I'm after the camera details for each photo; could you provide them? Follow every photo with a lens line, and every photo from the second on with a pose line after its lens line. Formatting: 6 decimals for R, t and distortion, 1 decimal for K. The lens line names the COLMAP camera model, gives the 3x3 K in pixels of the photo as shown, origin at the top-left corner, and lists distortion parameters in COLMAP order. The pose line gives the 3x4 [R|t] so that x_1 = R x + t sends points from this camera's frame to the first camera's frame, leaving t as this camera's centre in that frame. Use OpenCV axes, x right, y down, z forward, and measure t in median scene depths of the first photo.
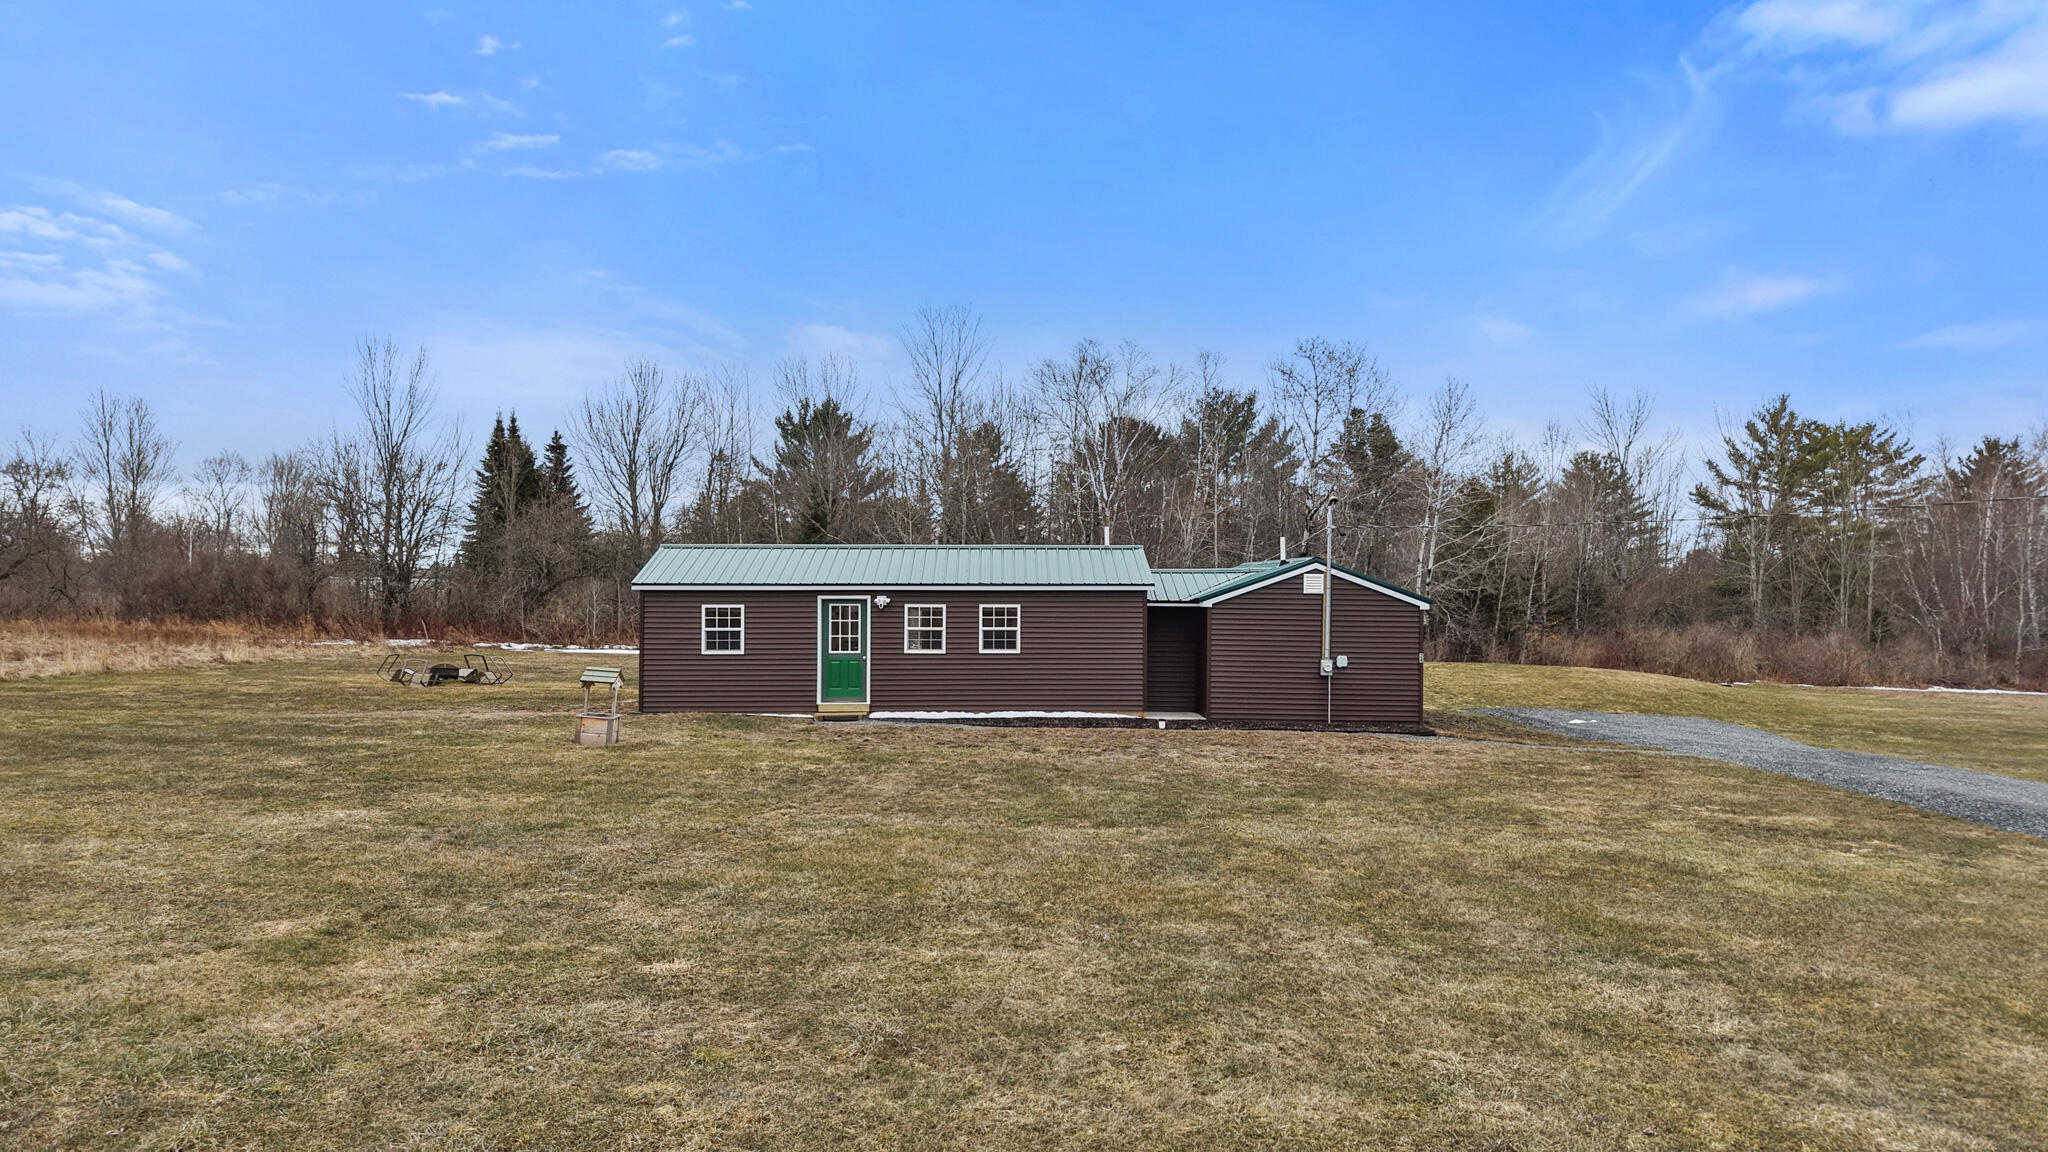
lens RADIAL K [[1373.4, 0, 1036.3], [0, 1373.4, 579.0], [0, 0, 1]] dist [0.007175, -0.024452]
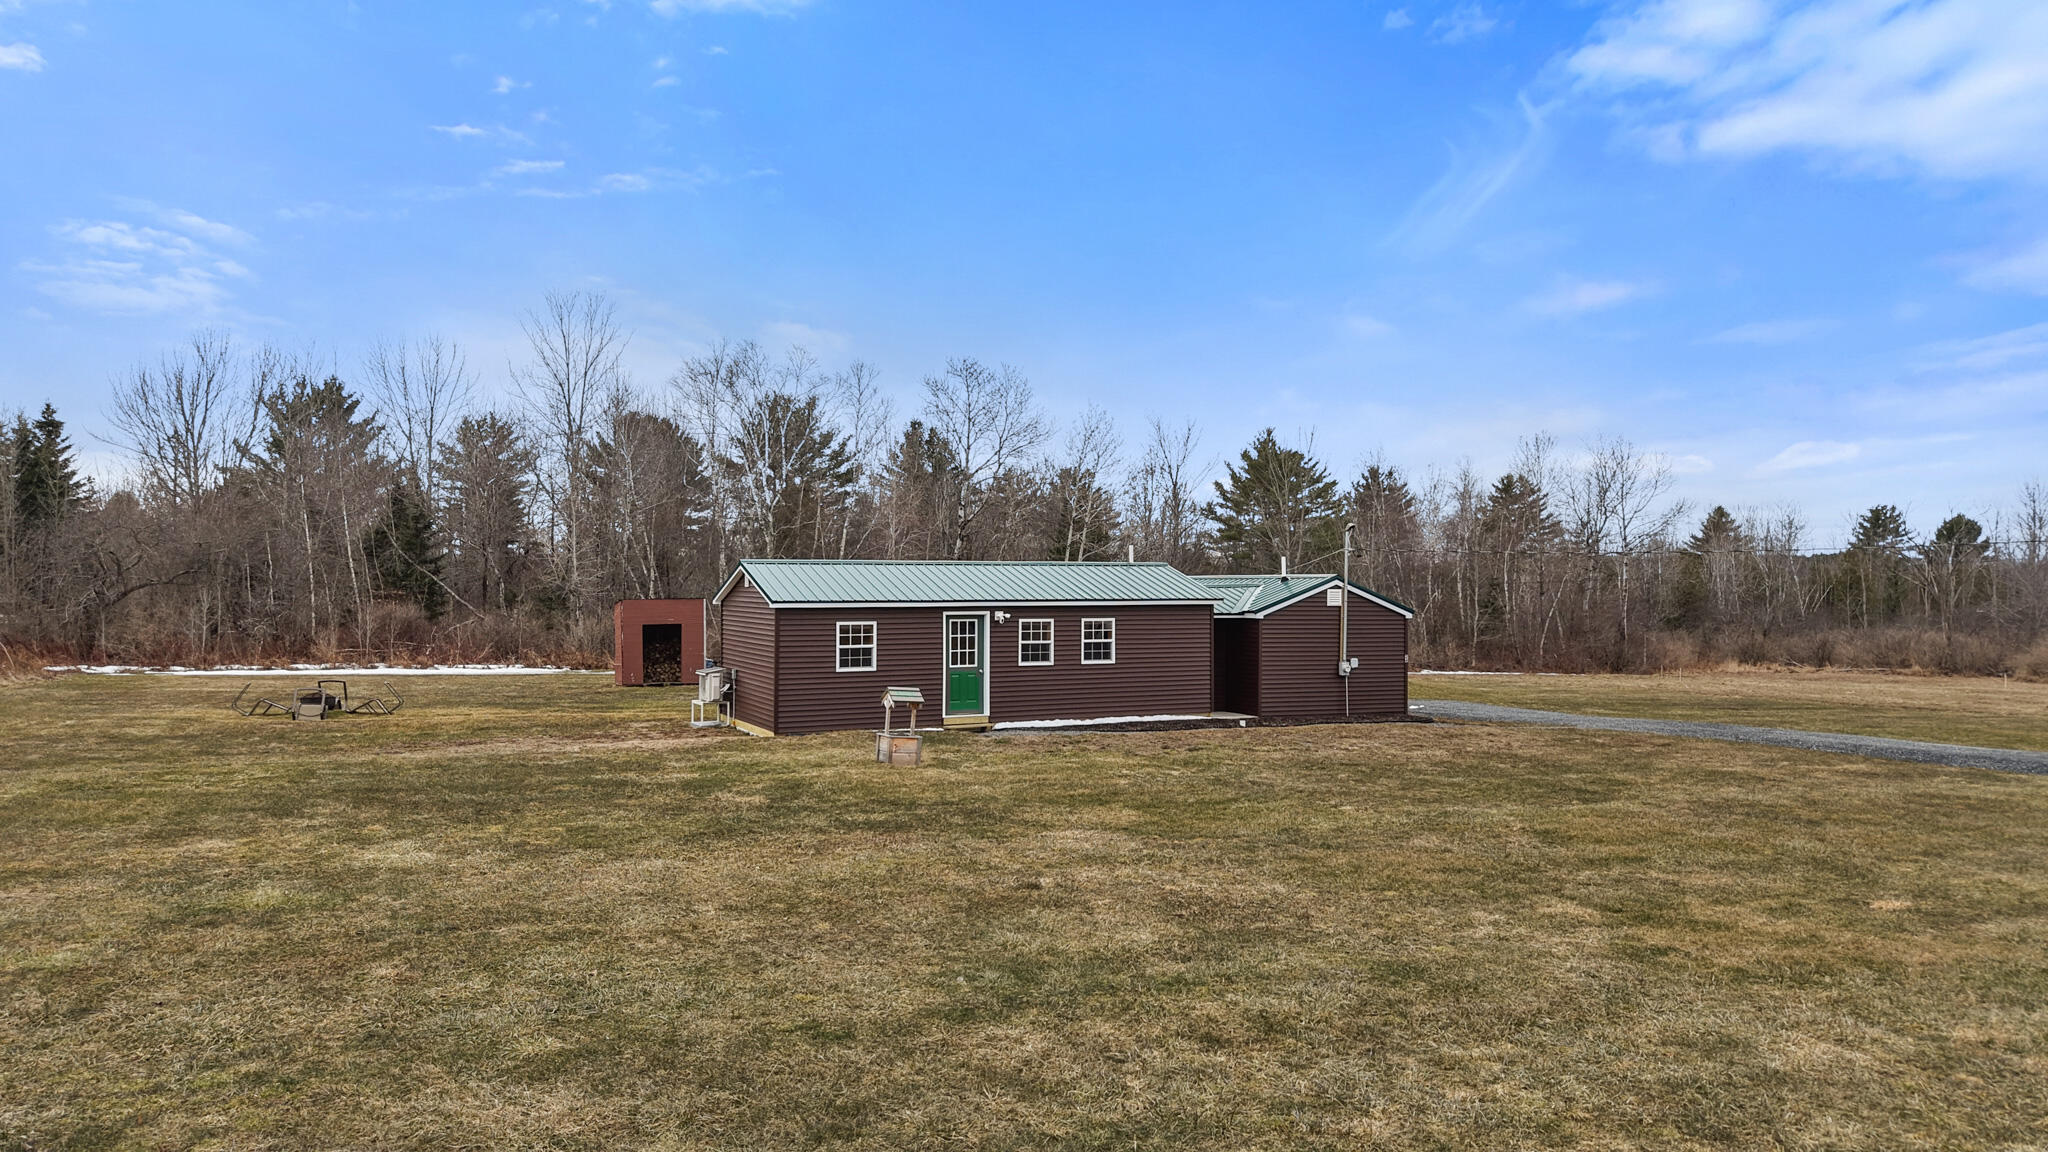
lens RADIAL K [[1373.4, 0, 1040.0], [0, 1373.4, 590.8], [0, 0, 1]] dist [0.007175, -0.024452]
pose [[0.905933, -0.002948, 0.423411, -0.504935], [-0.000734, 0.999963, 0.008533, -0.011867], [-0.423421, -0.008041, 0.905897, 0.040778]]
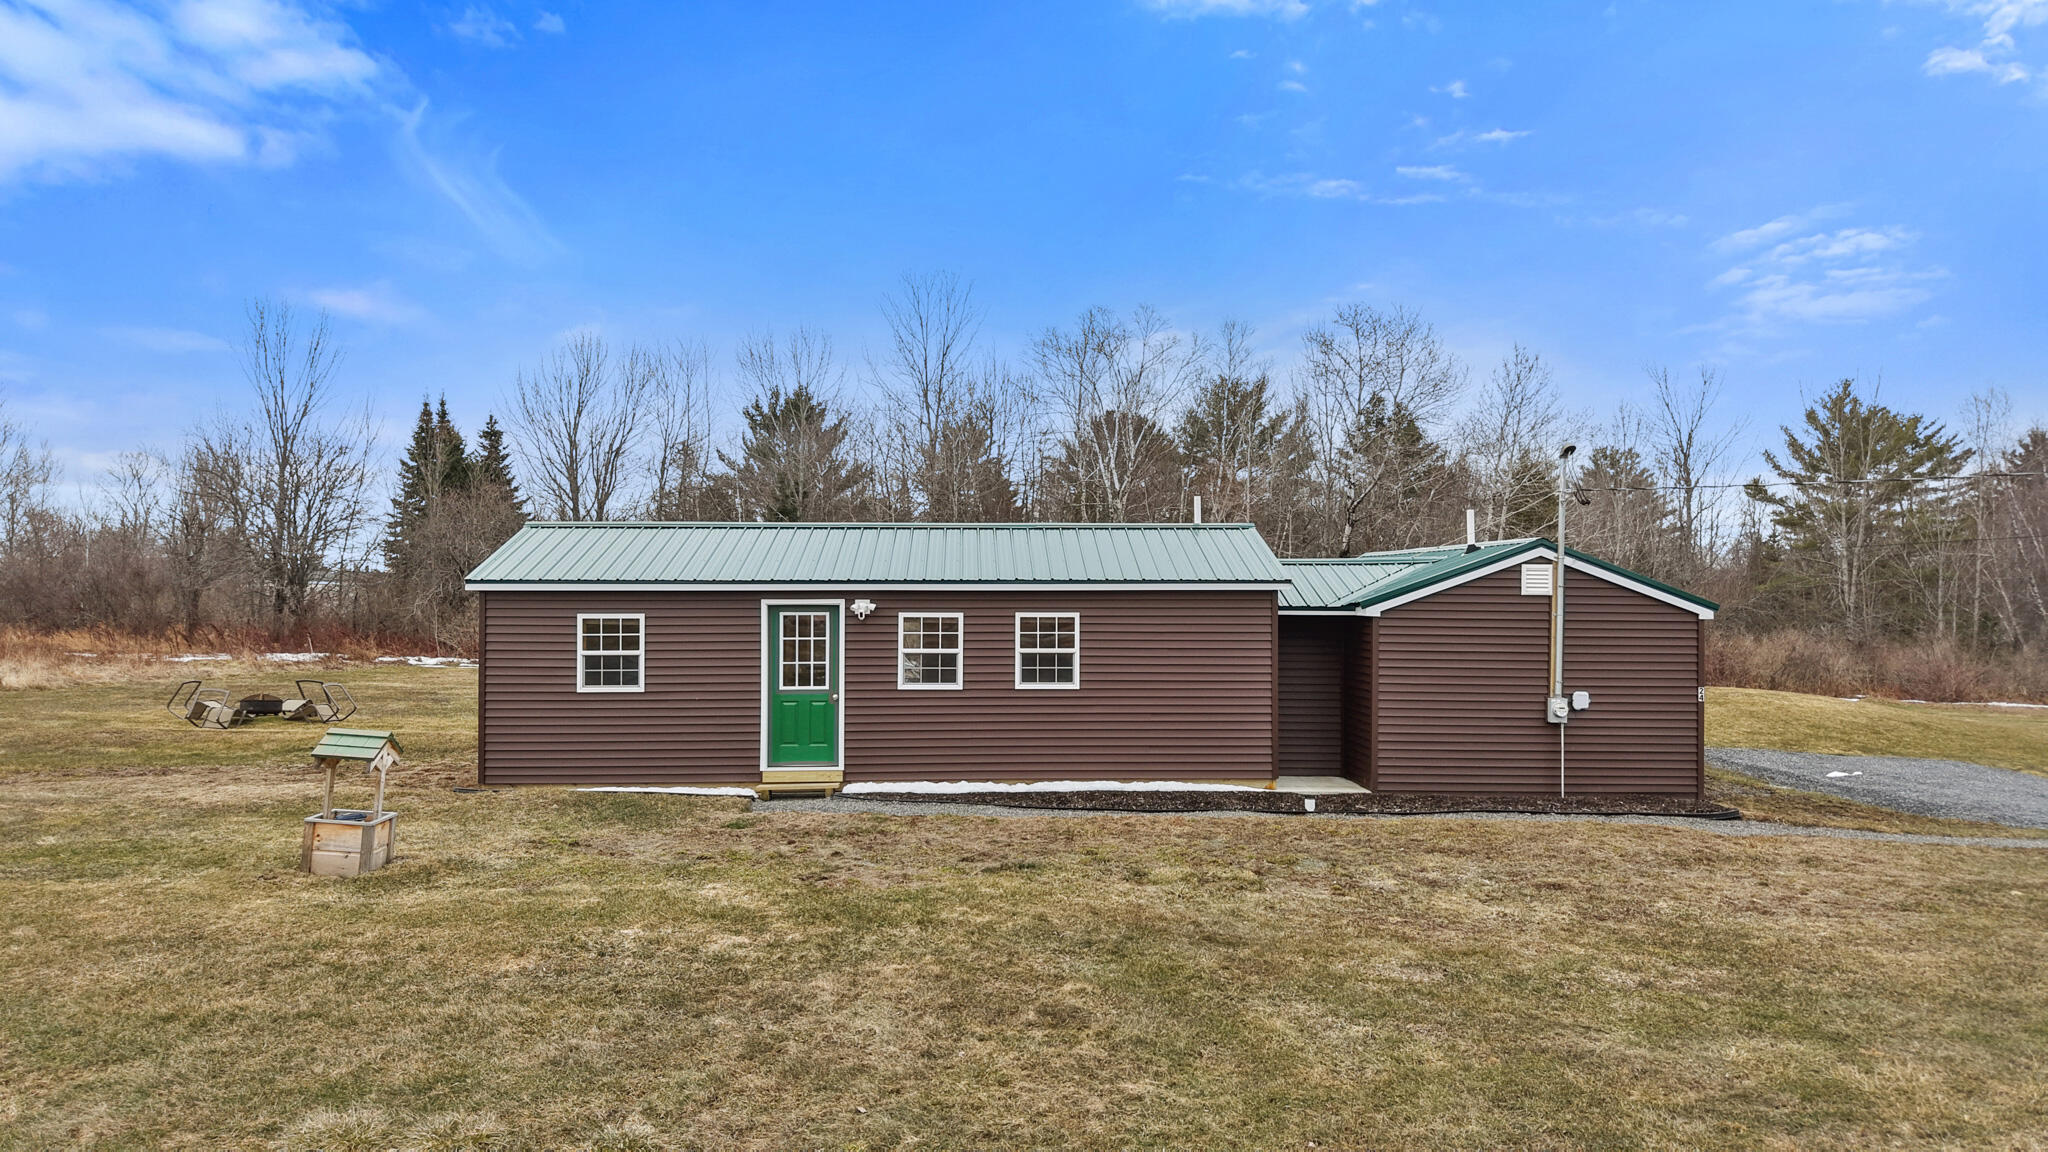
lens RADIAL K [[1373.4, 0, 1031.3], [0, 1373.4, 575.2], [0, 0, 1]] dist [0.007175, -0.024452]
pose [[0.999913, -0.001380, 0.013109, -0.040962], [0.001464, 0.999978, -0.006412, 0.004936], [-0.013100, 0.006430, 0.999894, 0.348493]]
